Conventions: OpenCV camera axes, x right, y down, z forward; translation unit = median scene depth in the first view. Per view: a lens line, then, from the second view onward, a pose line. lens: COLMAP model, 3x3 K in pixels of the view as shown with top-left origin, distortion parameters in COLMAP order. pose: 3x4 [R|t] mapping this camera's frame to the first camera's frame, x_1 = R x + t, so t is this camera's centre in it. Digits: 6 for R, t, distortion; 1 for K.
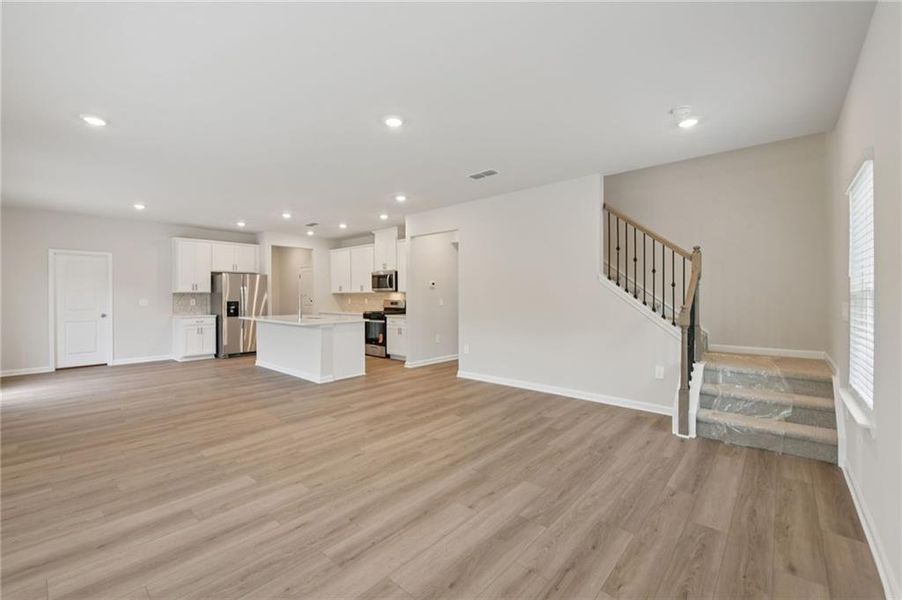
lens RADIAL K [[378.0, 0, 452.5], [0, 378.0, 294.7], [0, 0, 1]] dist [-0.008337, -0.000222]
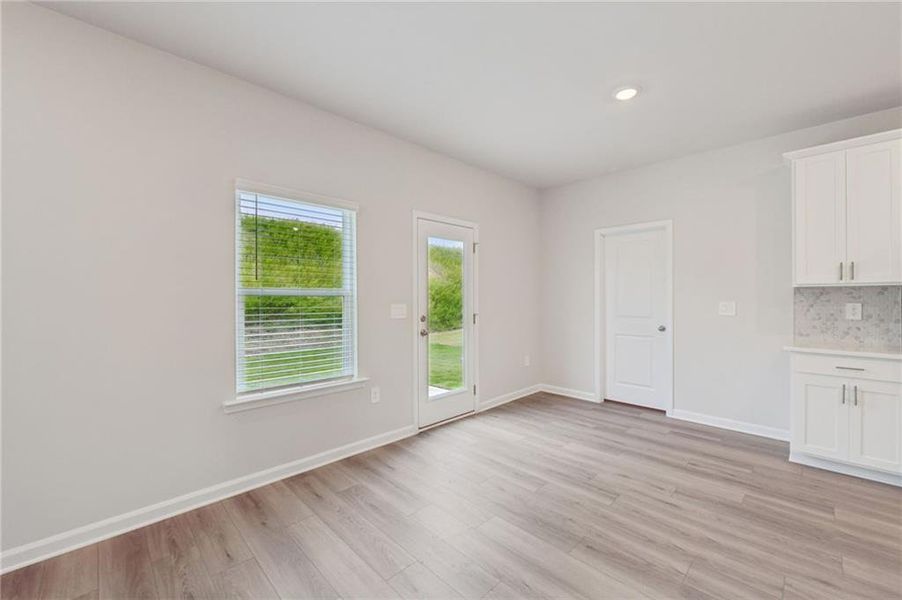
lens RADIAL K [[361.9, 0, 446.7], [0, 361.9, 299.1], [0, 0, 1]] dist [-0.007160, 0.000231]
pose [[-0.077112, 0.006150, -0.997003, -0.551167], [0.006786, 0.999961, 0.005643, 0.005269], [0.996999, -0.006330, -0.077151, 1.156047]]
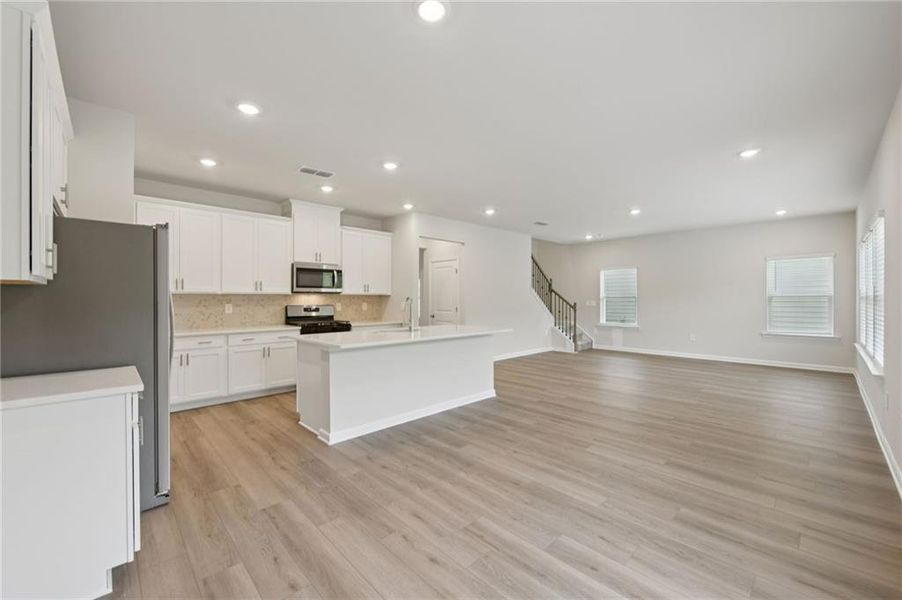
lens RADIAL K [[356.5, 0, 448.2], [0, 356.5, 299.6], [0, 0, 1]] dist [-0.007975, 0.000090]
pose [[0.090935, 0.001500, 0.995856, -1.577146], [-0.000636, 0.999999, -0.001448, 0.009049], [-0.995857, -0.000502, 0.090936, 1.350271]]
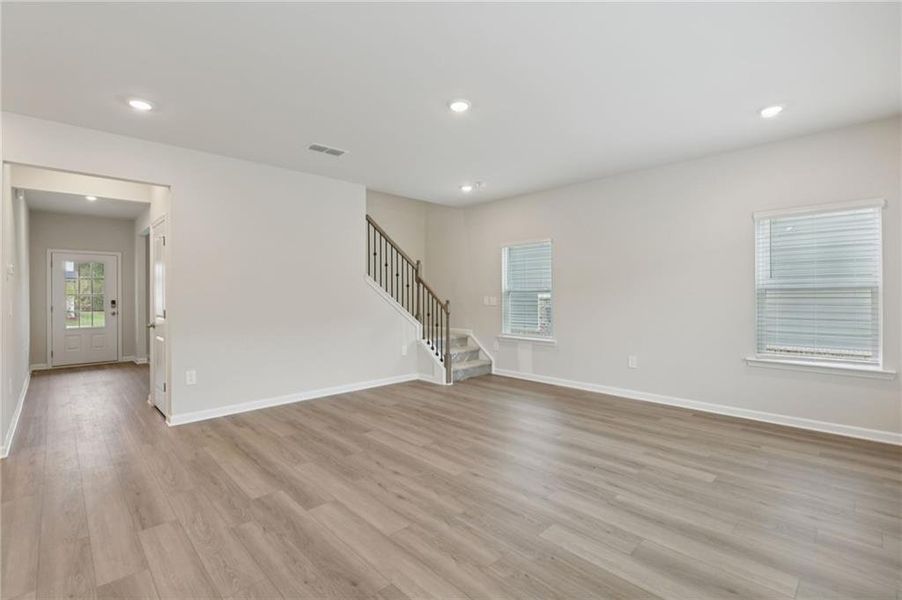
lens RADIAL K [[404.2, 0, 449.4], [0, 404.2, 294.9], [0, 0, 1]] dist [-0.003602, -0.001303]
pose [[0.077330, -0.000562, 0.997005, -0.855177], [0.000813, 1.000000, 0.000501, 0.004647], [-0.997005, 0.000772, 0.077330, 0.706888]]
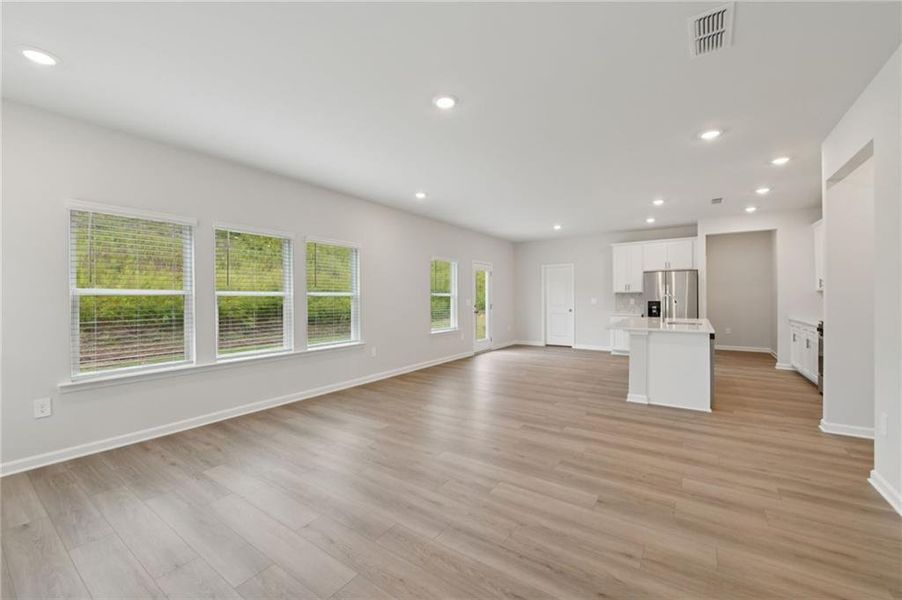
lens RADIAL K [[361.9, 0, 444.2], [0, 361.9, 298.7], [0, 0, 1]] dist [-0.007160, 0.000231]
pose [[0.105391, 0.005074, -0.994418, 0.519123], [0.009006, 0.999941, 0.006057, 0.001880], [0.994390, -0.009594, 0.105339, 0.674685]]
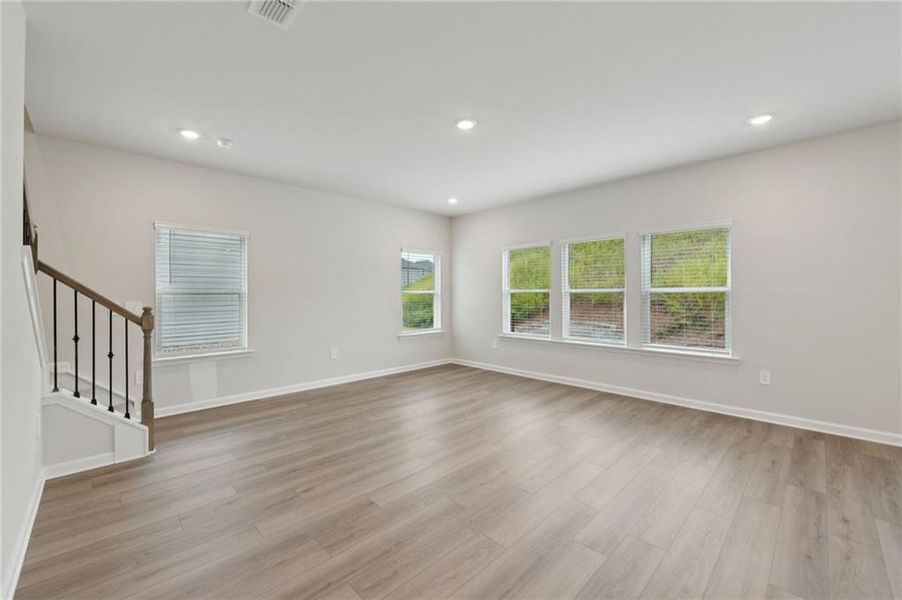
lens RADIAL K [[361.9, 0, 450.4], [0, 361.9, 297.3], [0, 0, 1]] dist [-0.007160, 0.000231]
pose [[-0.997210, 0.005126, 0.074474, -0.137343], [0.005193, 0.999986, 0.000709, 0.008386], [-0.074469, 0.001094, -0.997223, 1.467624]]
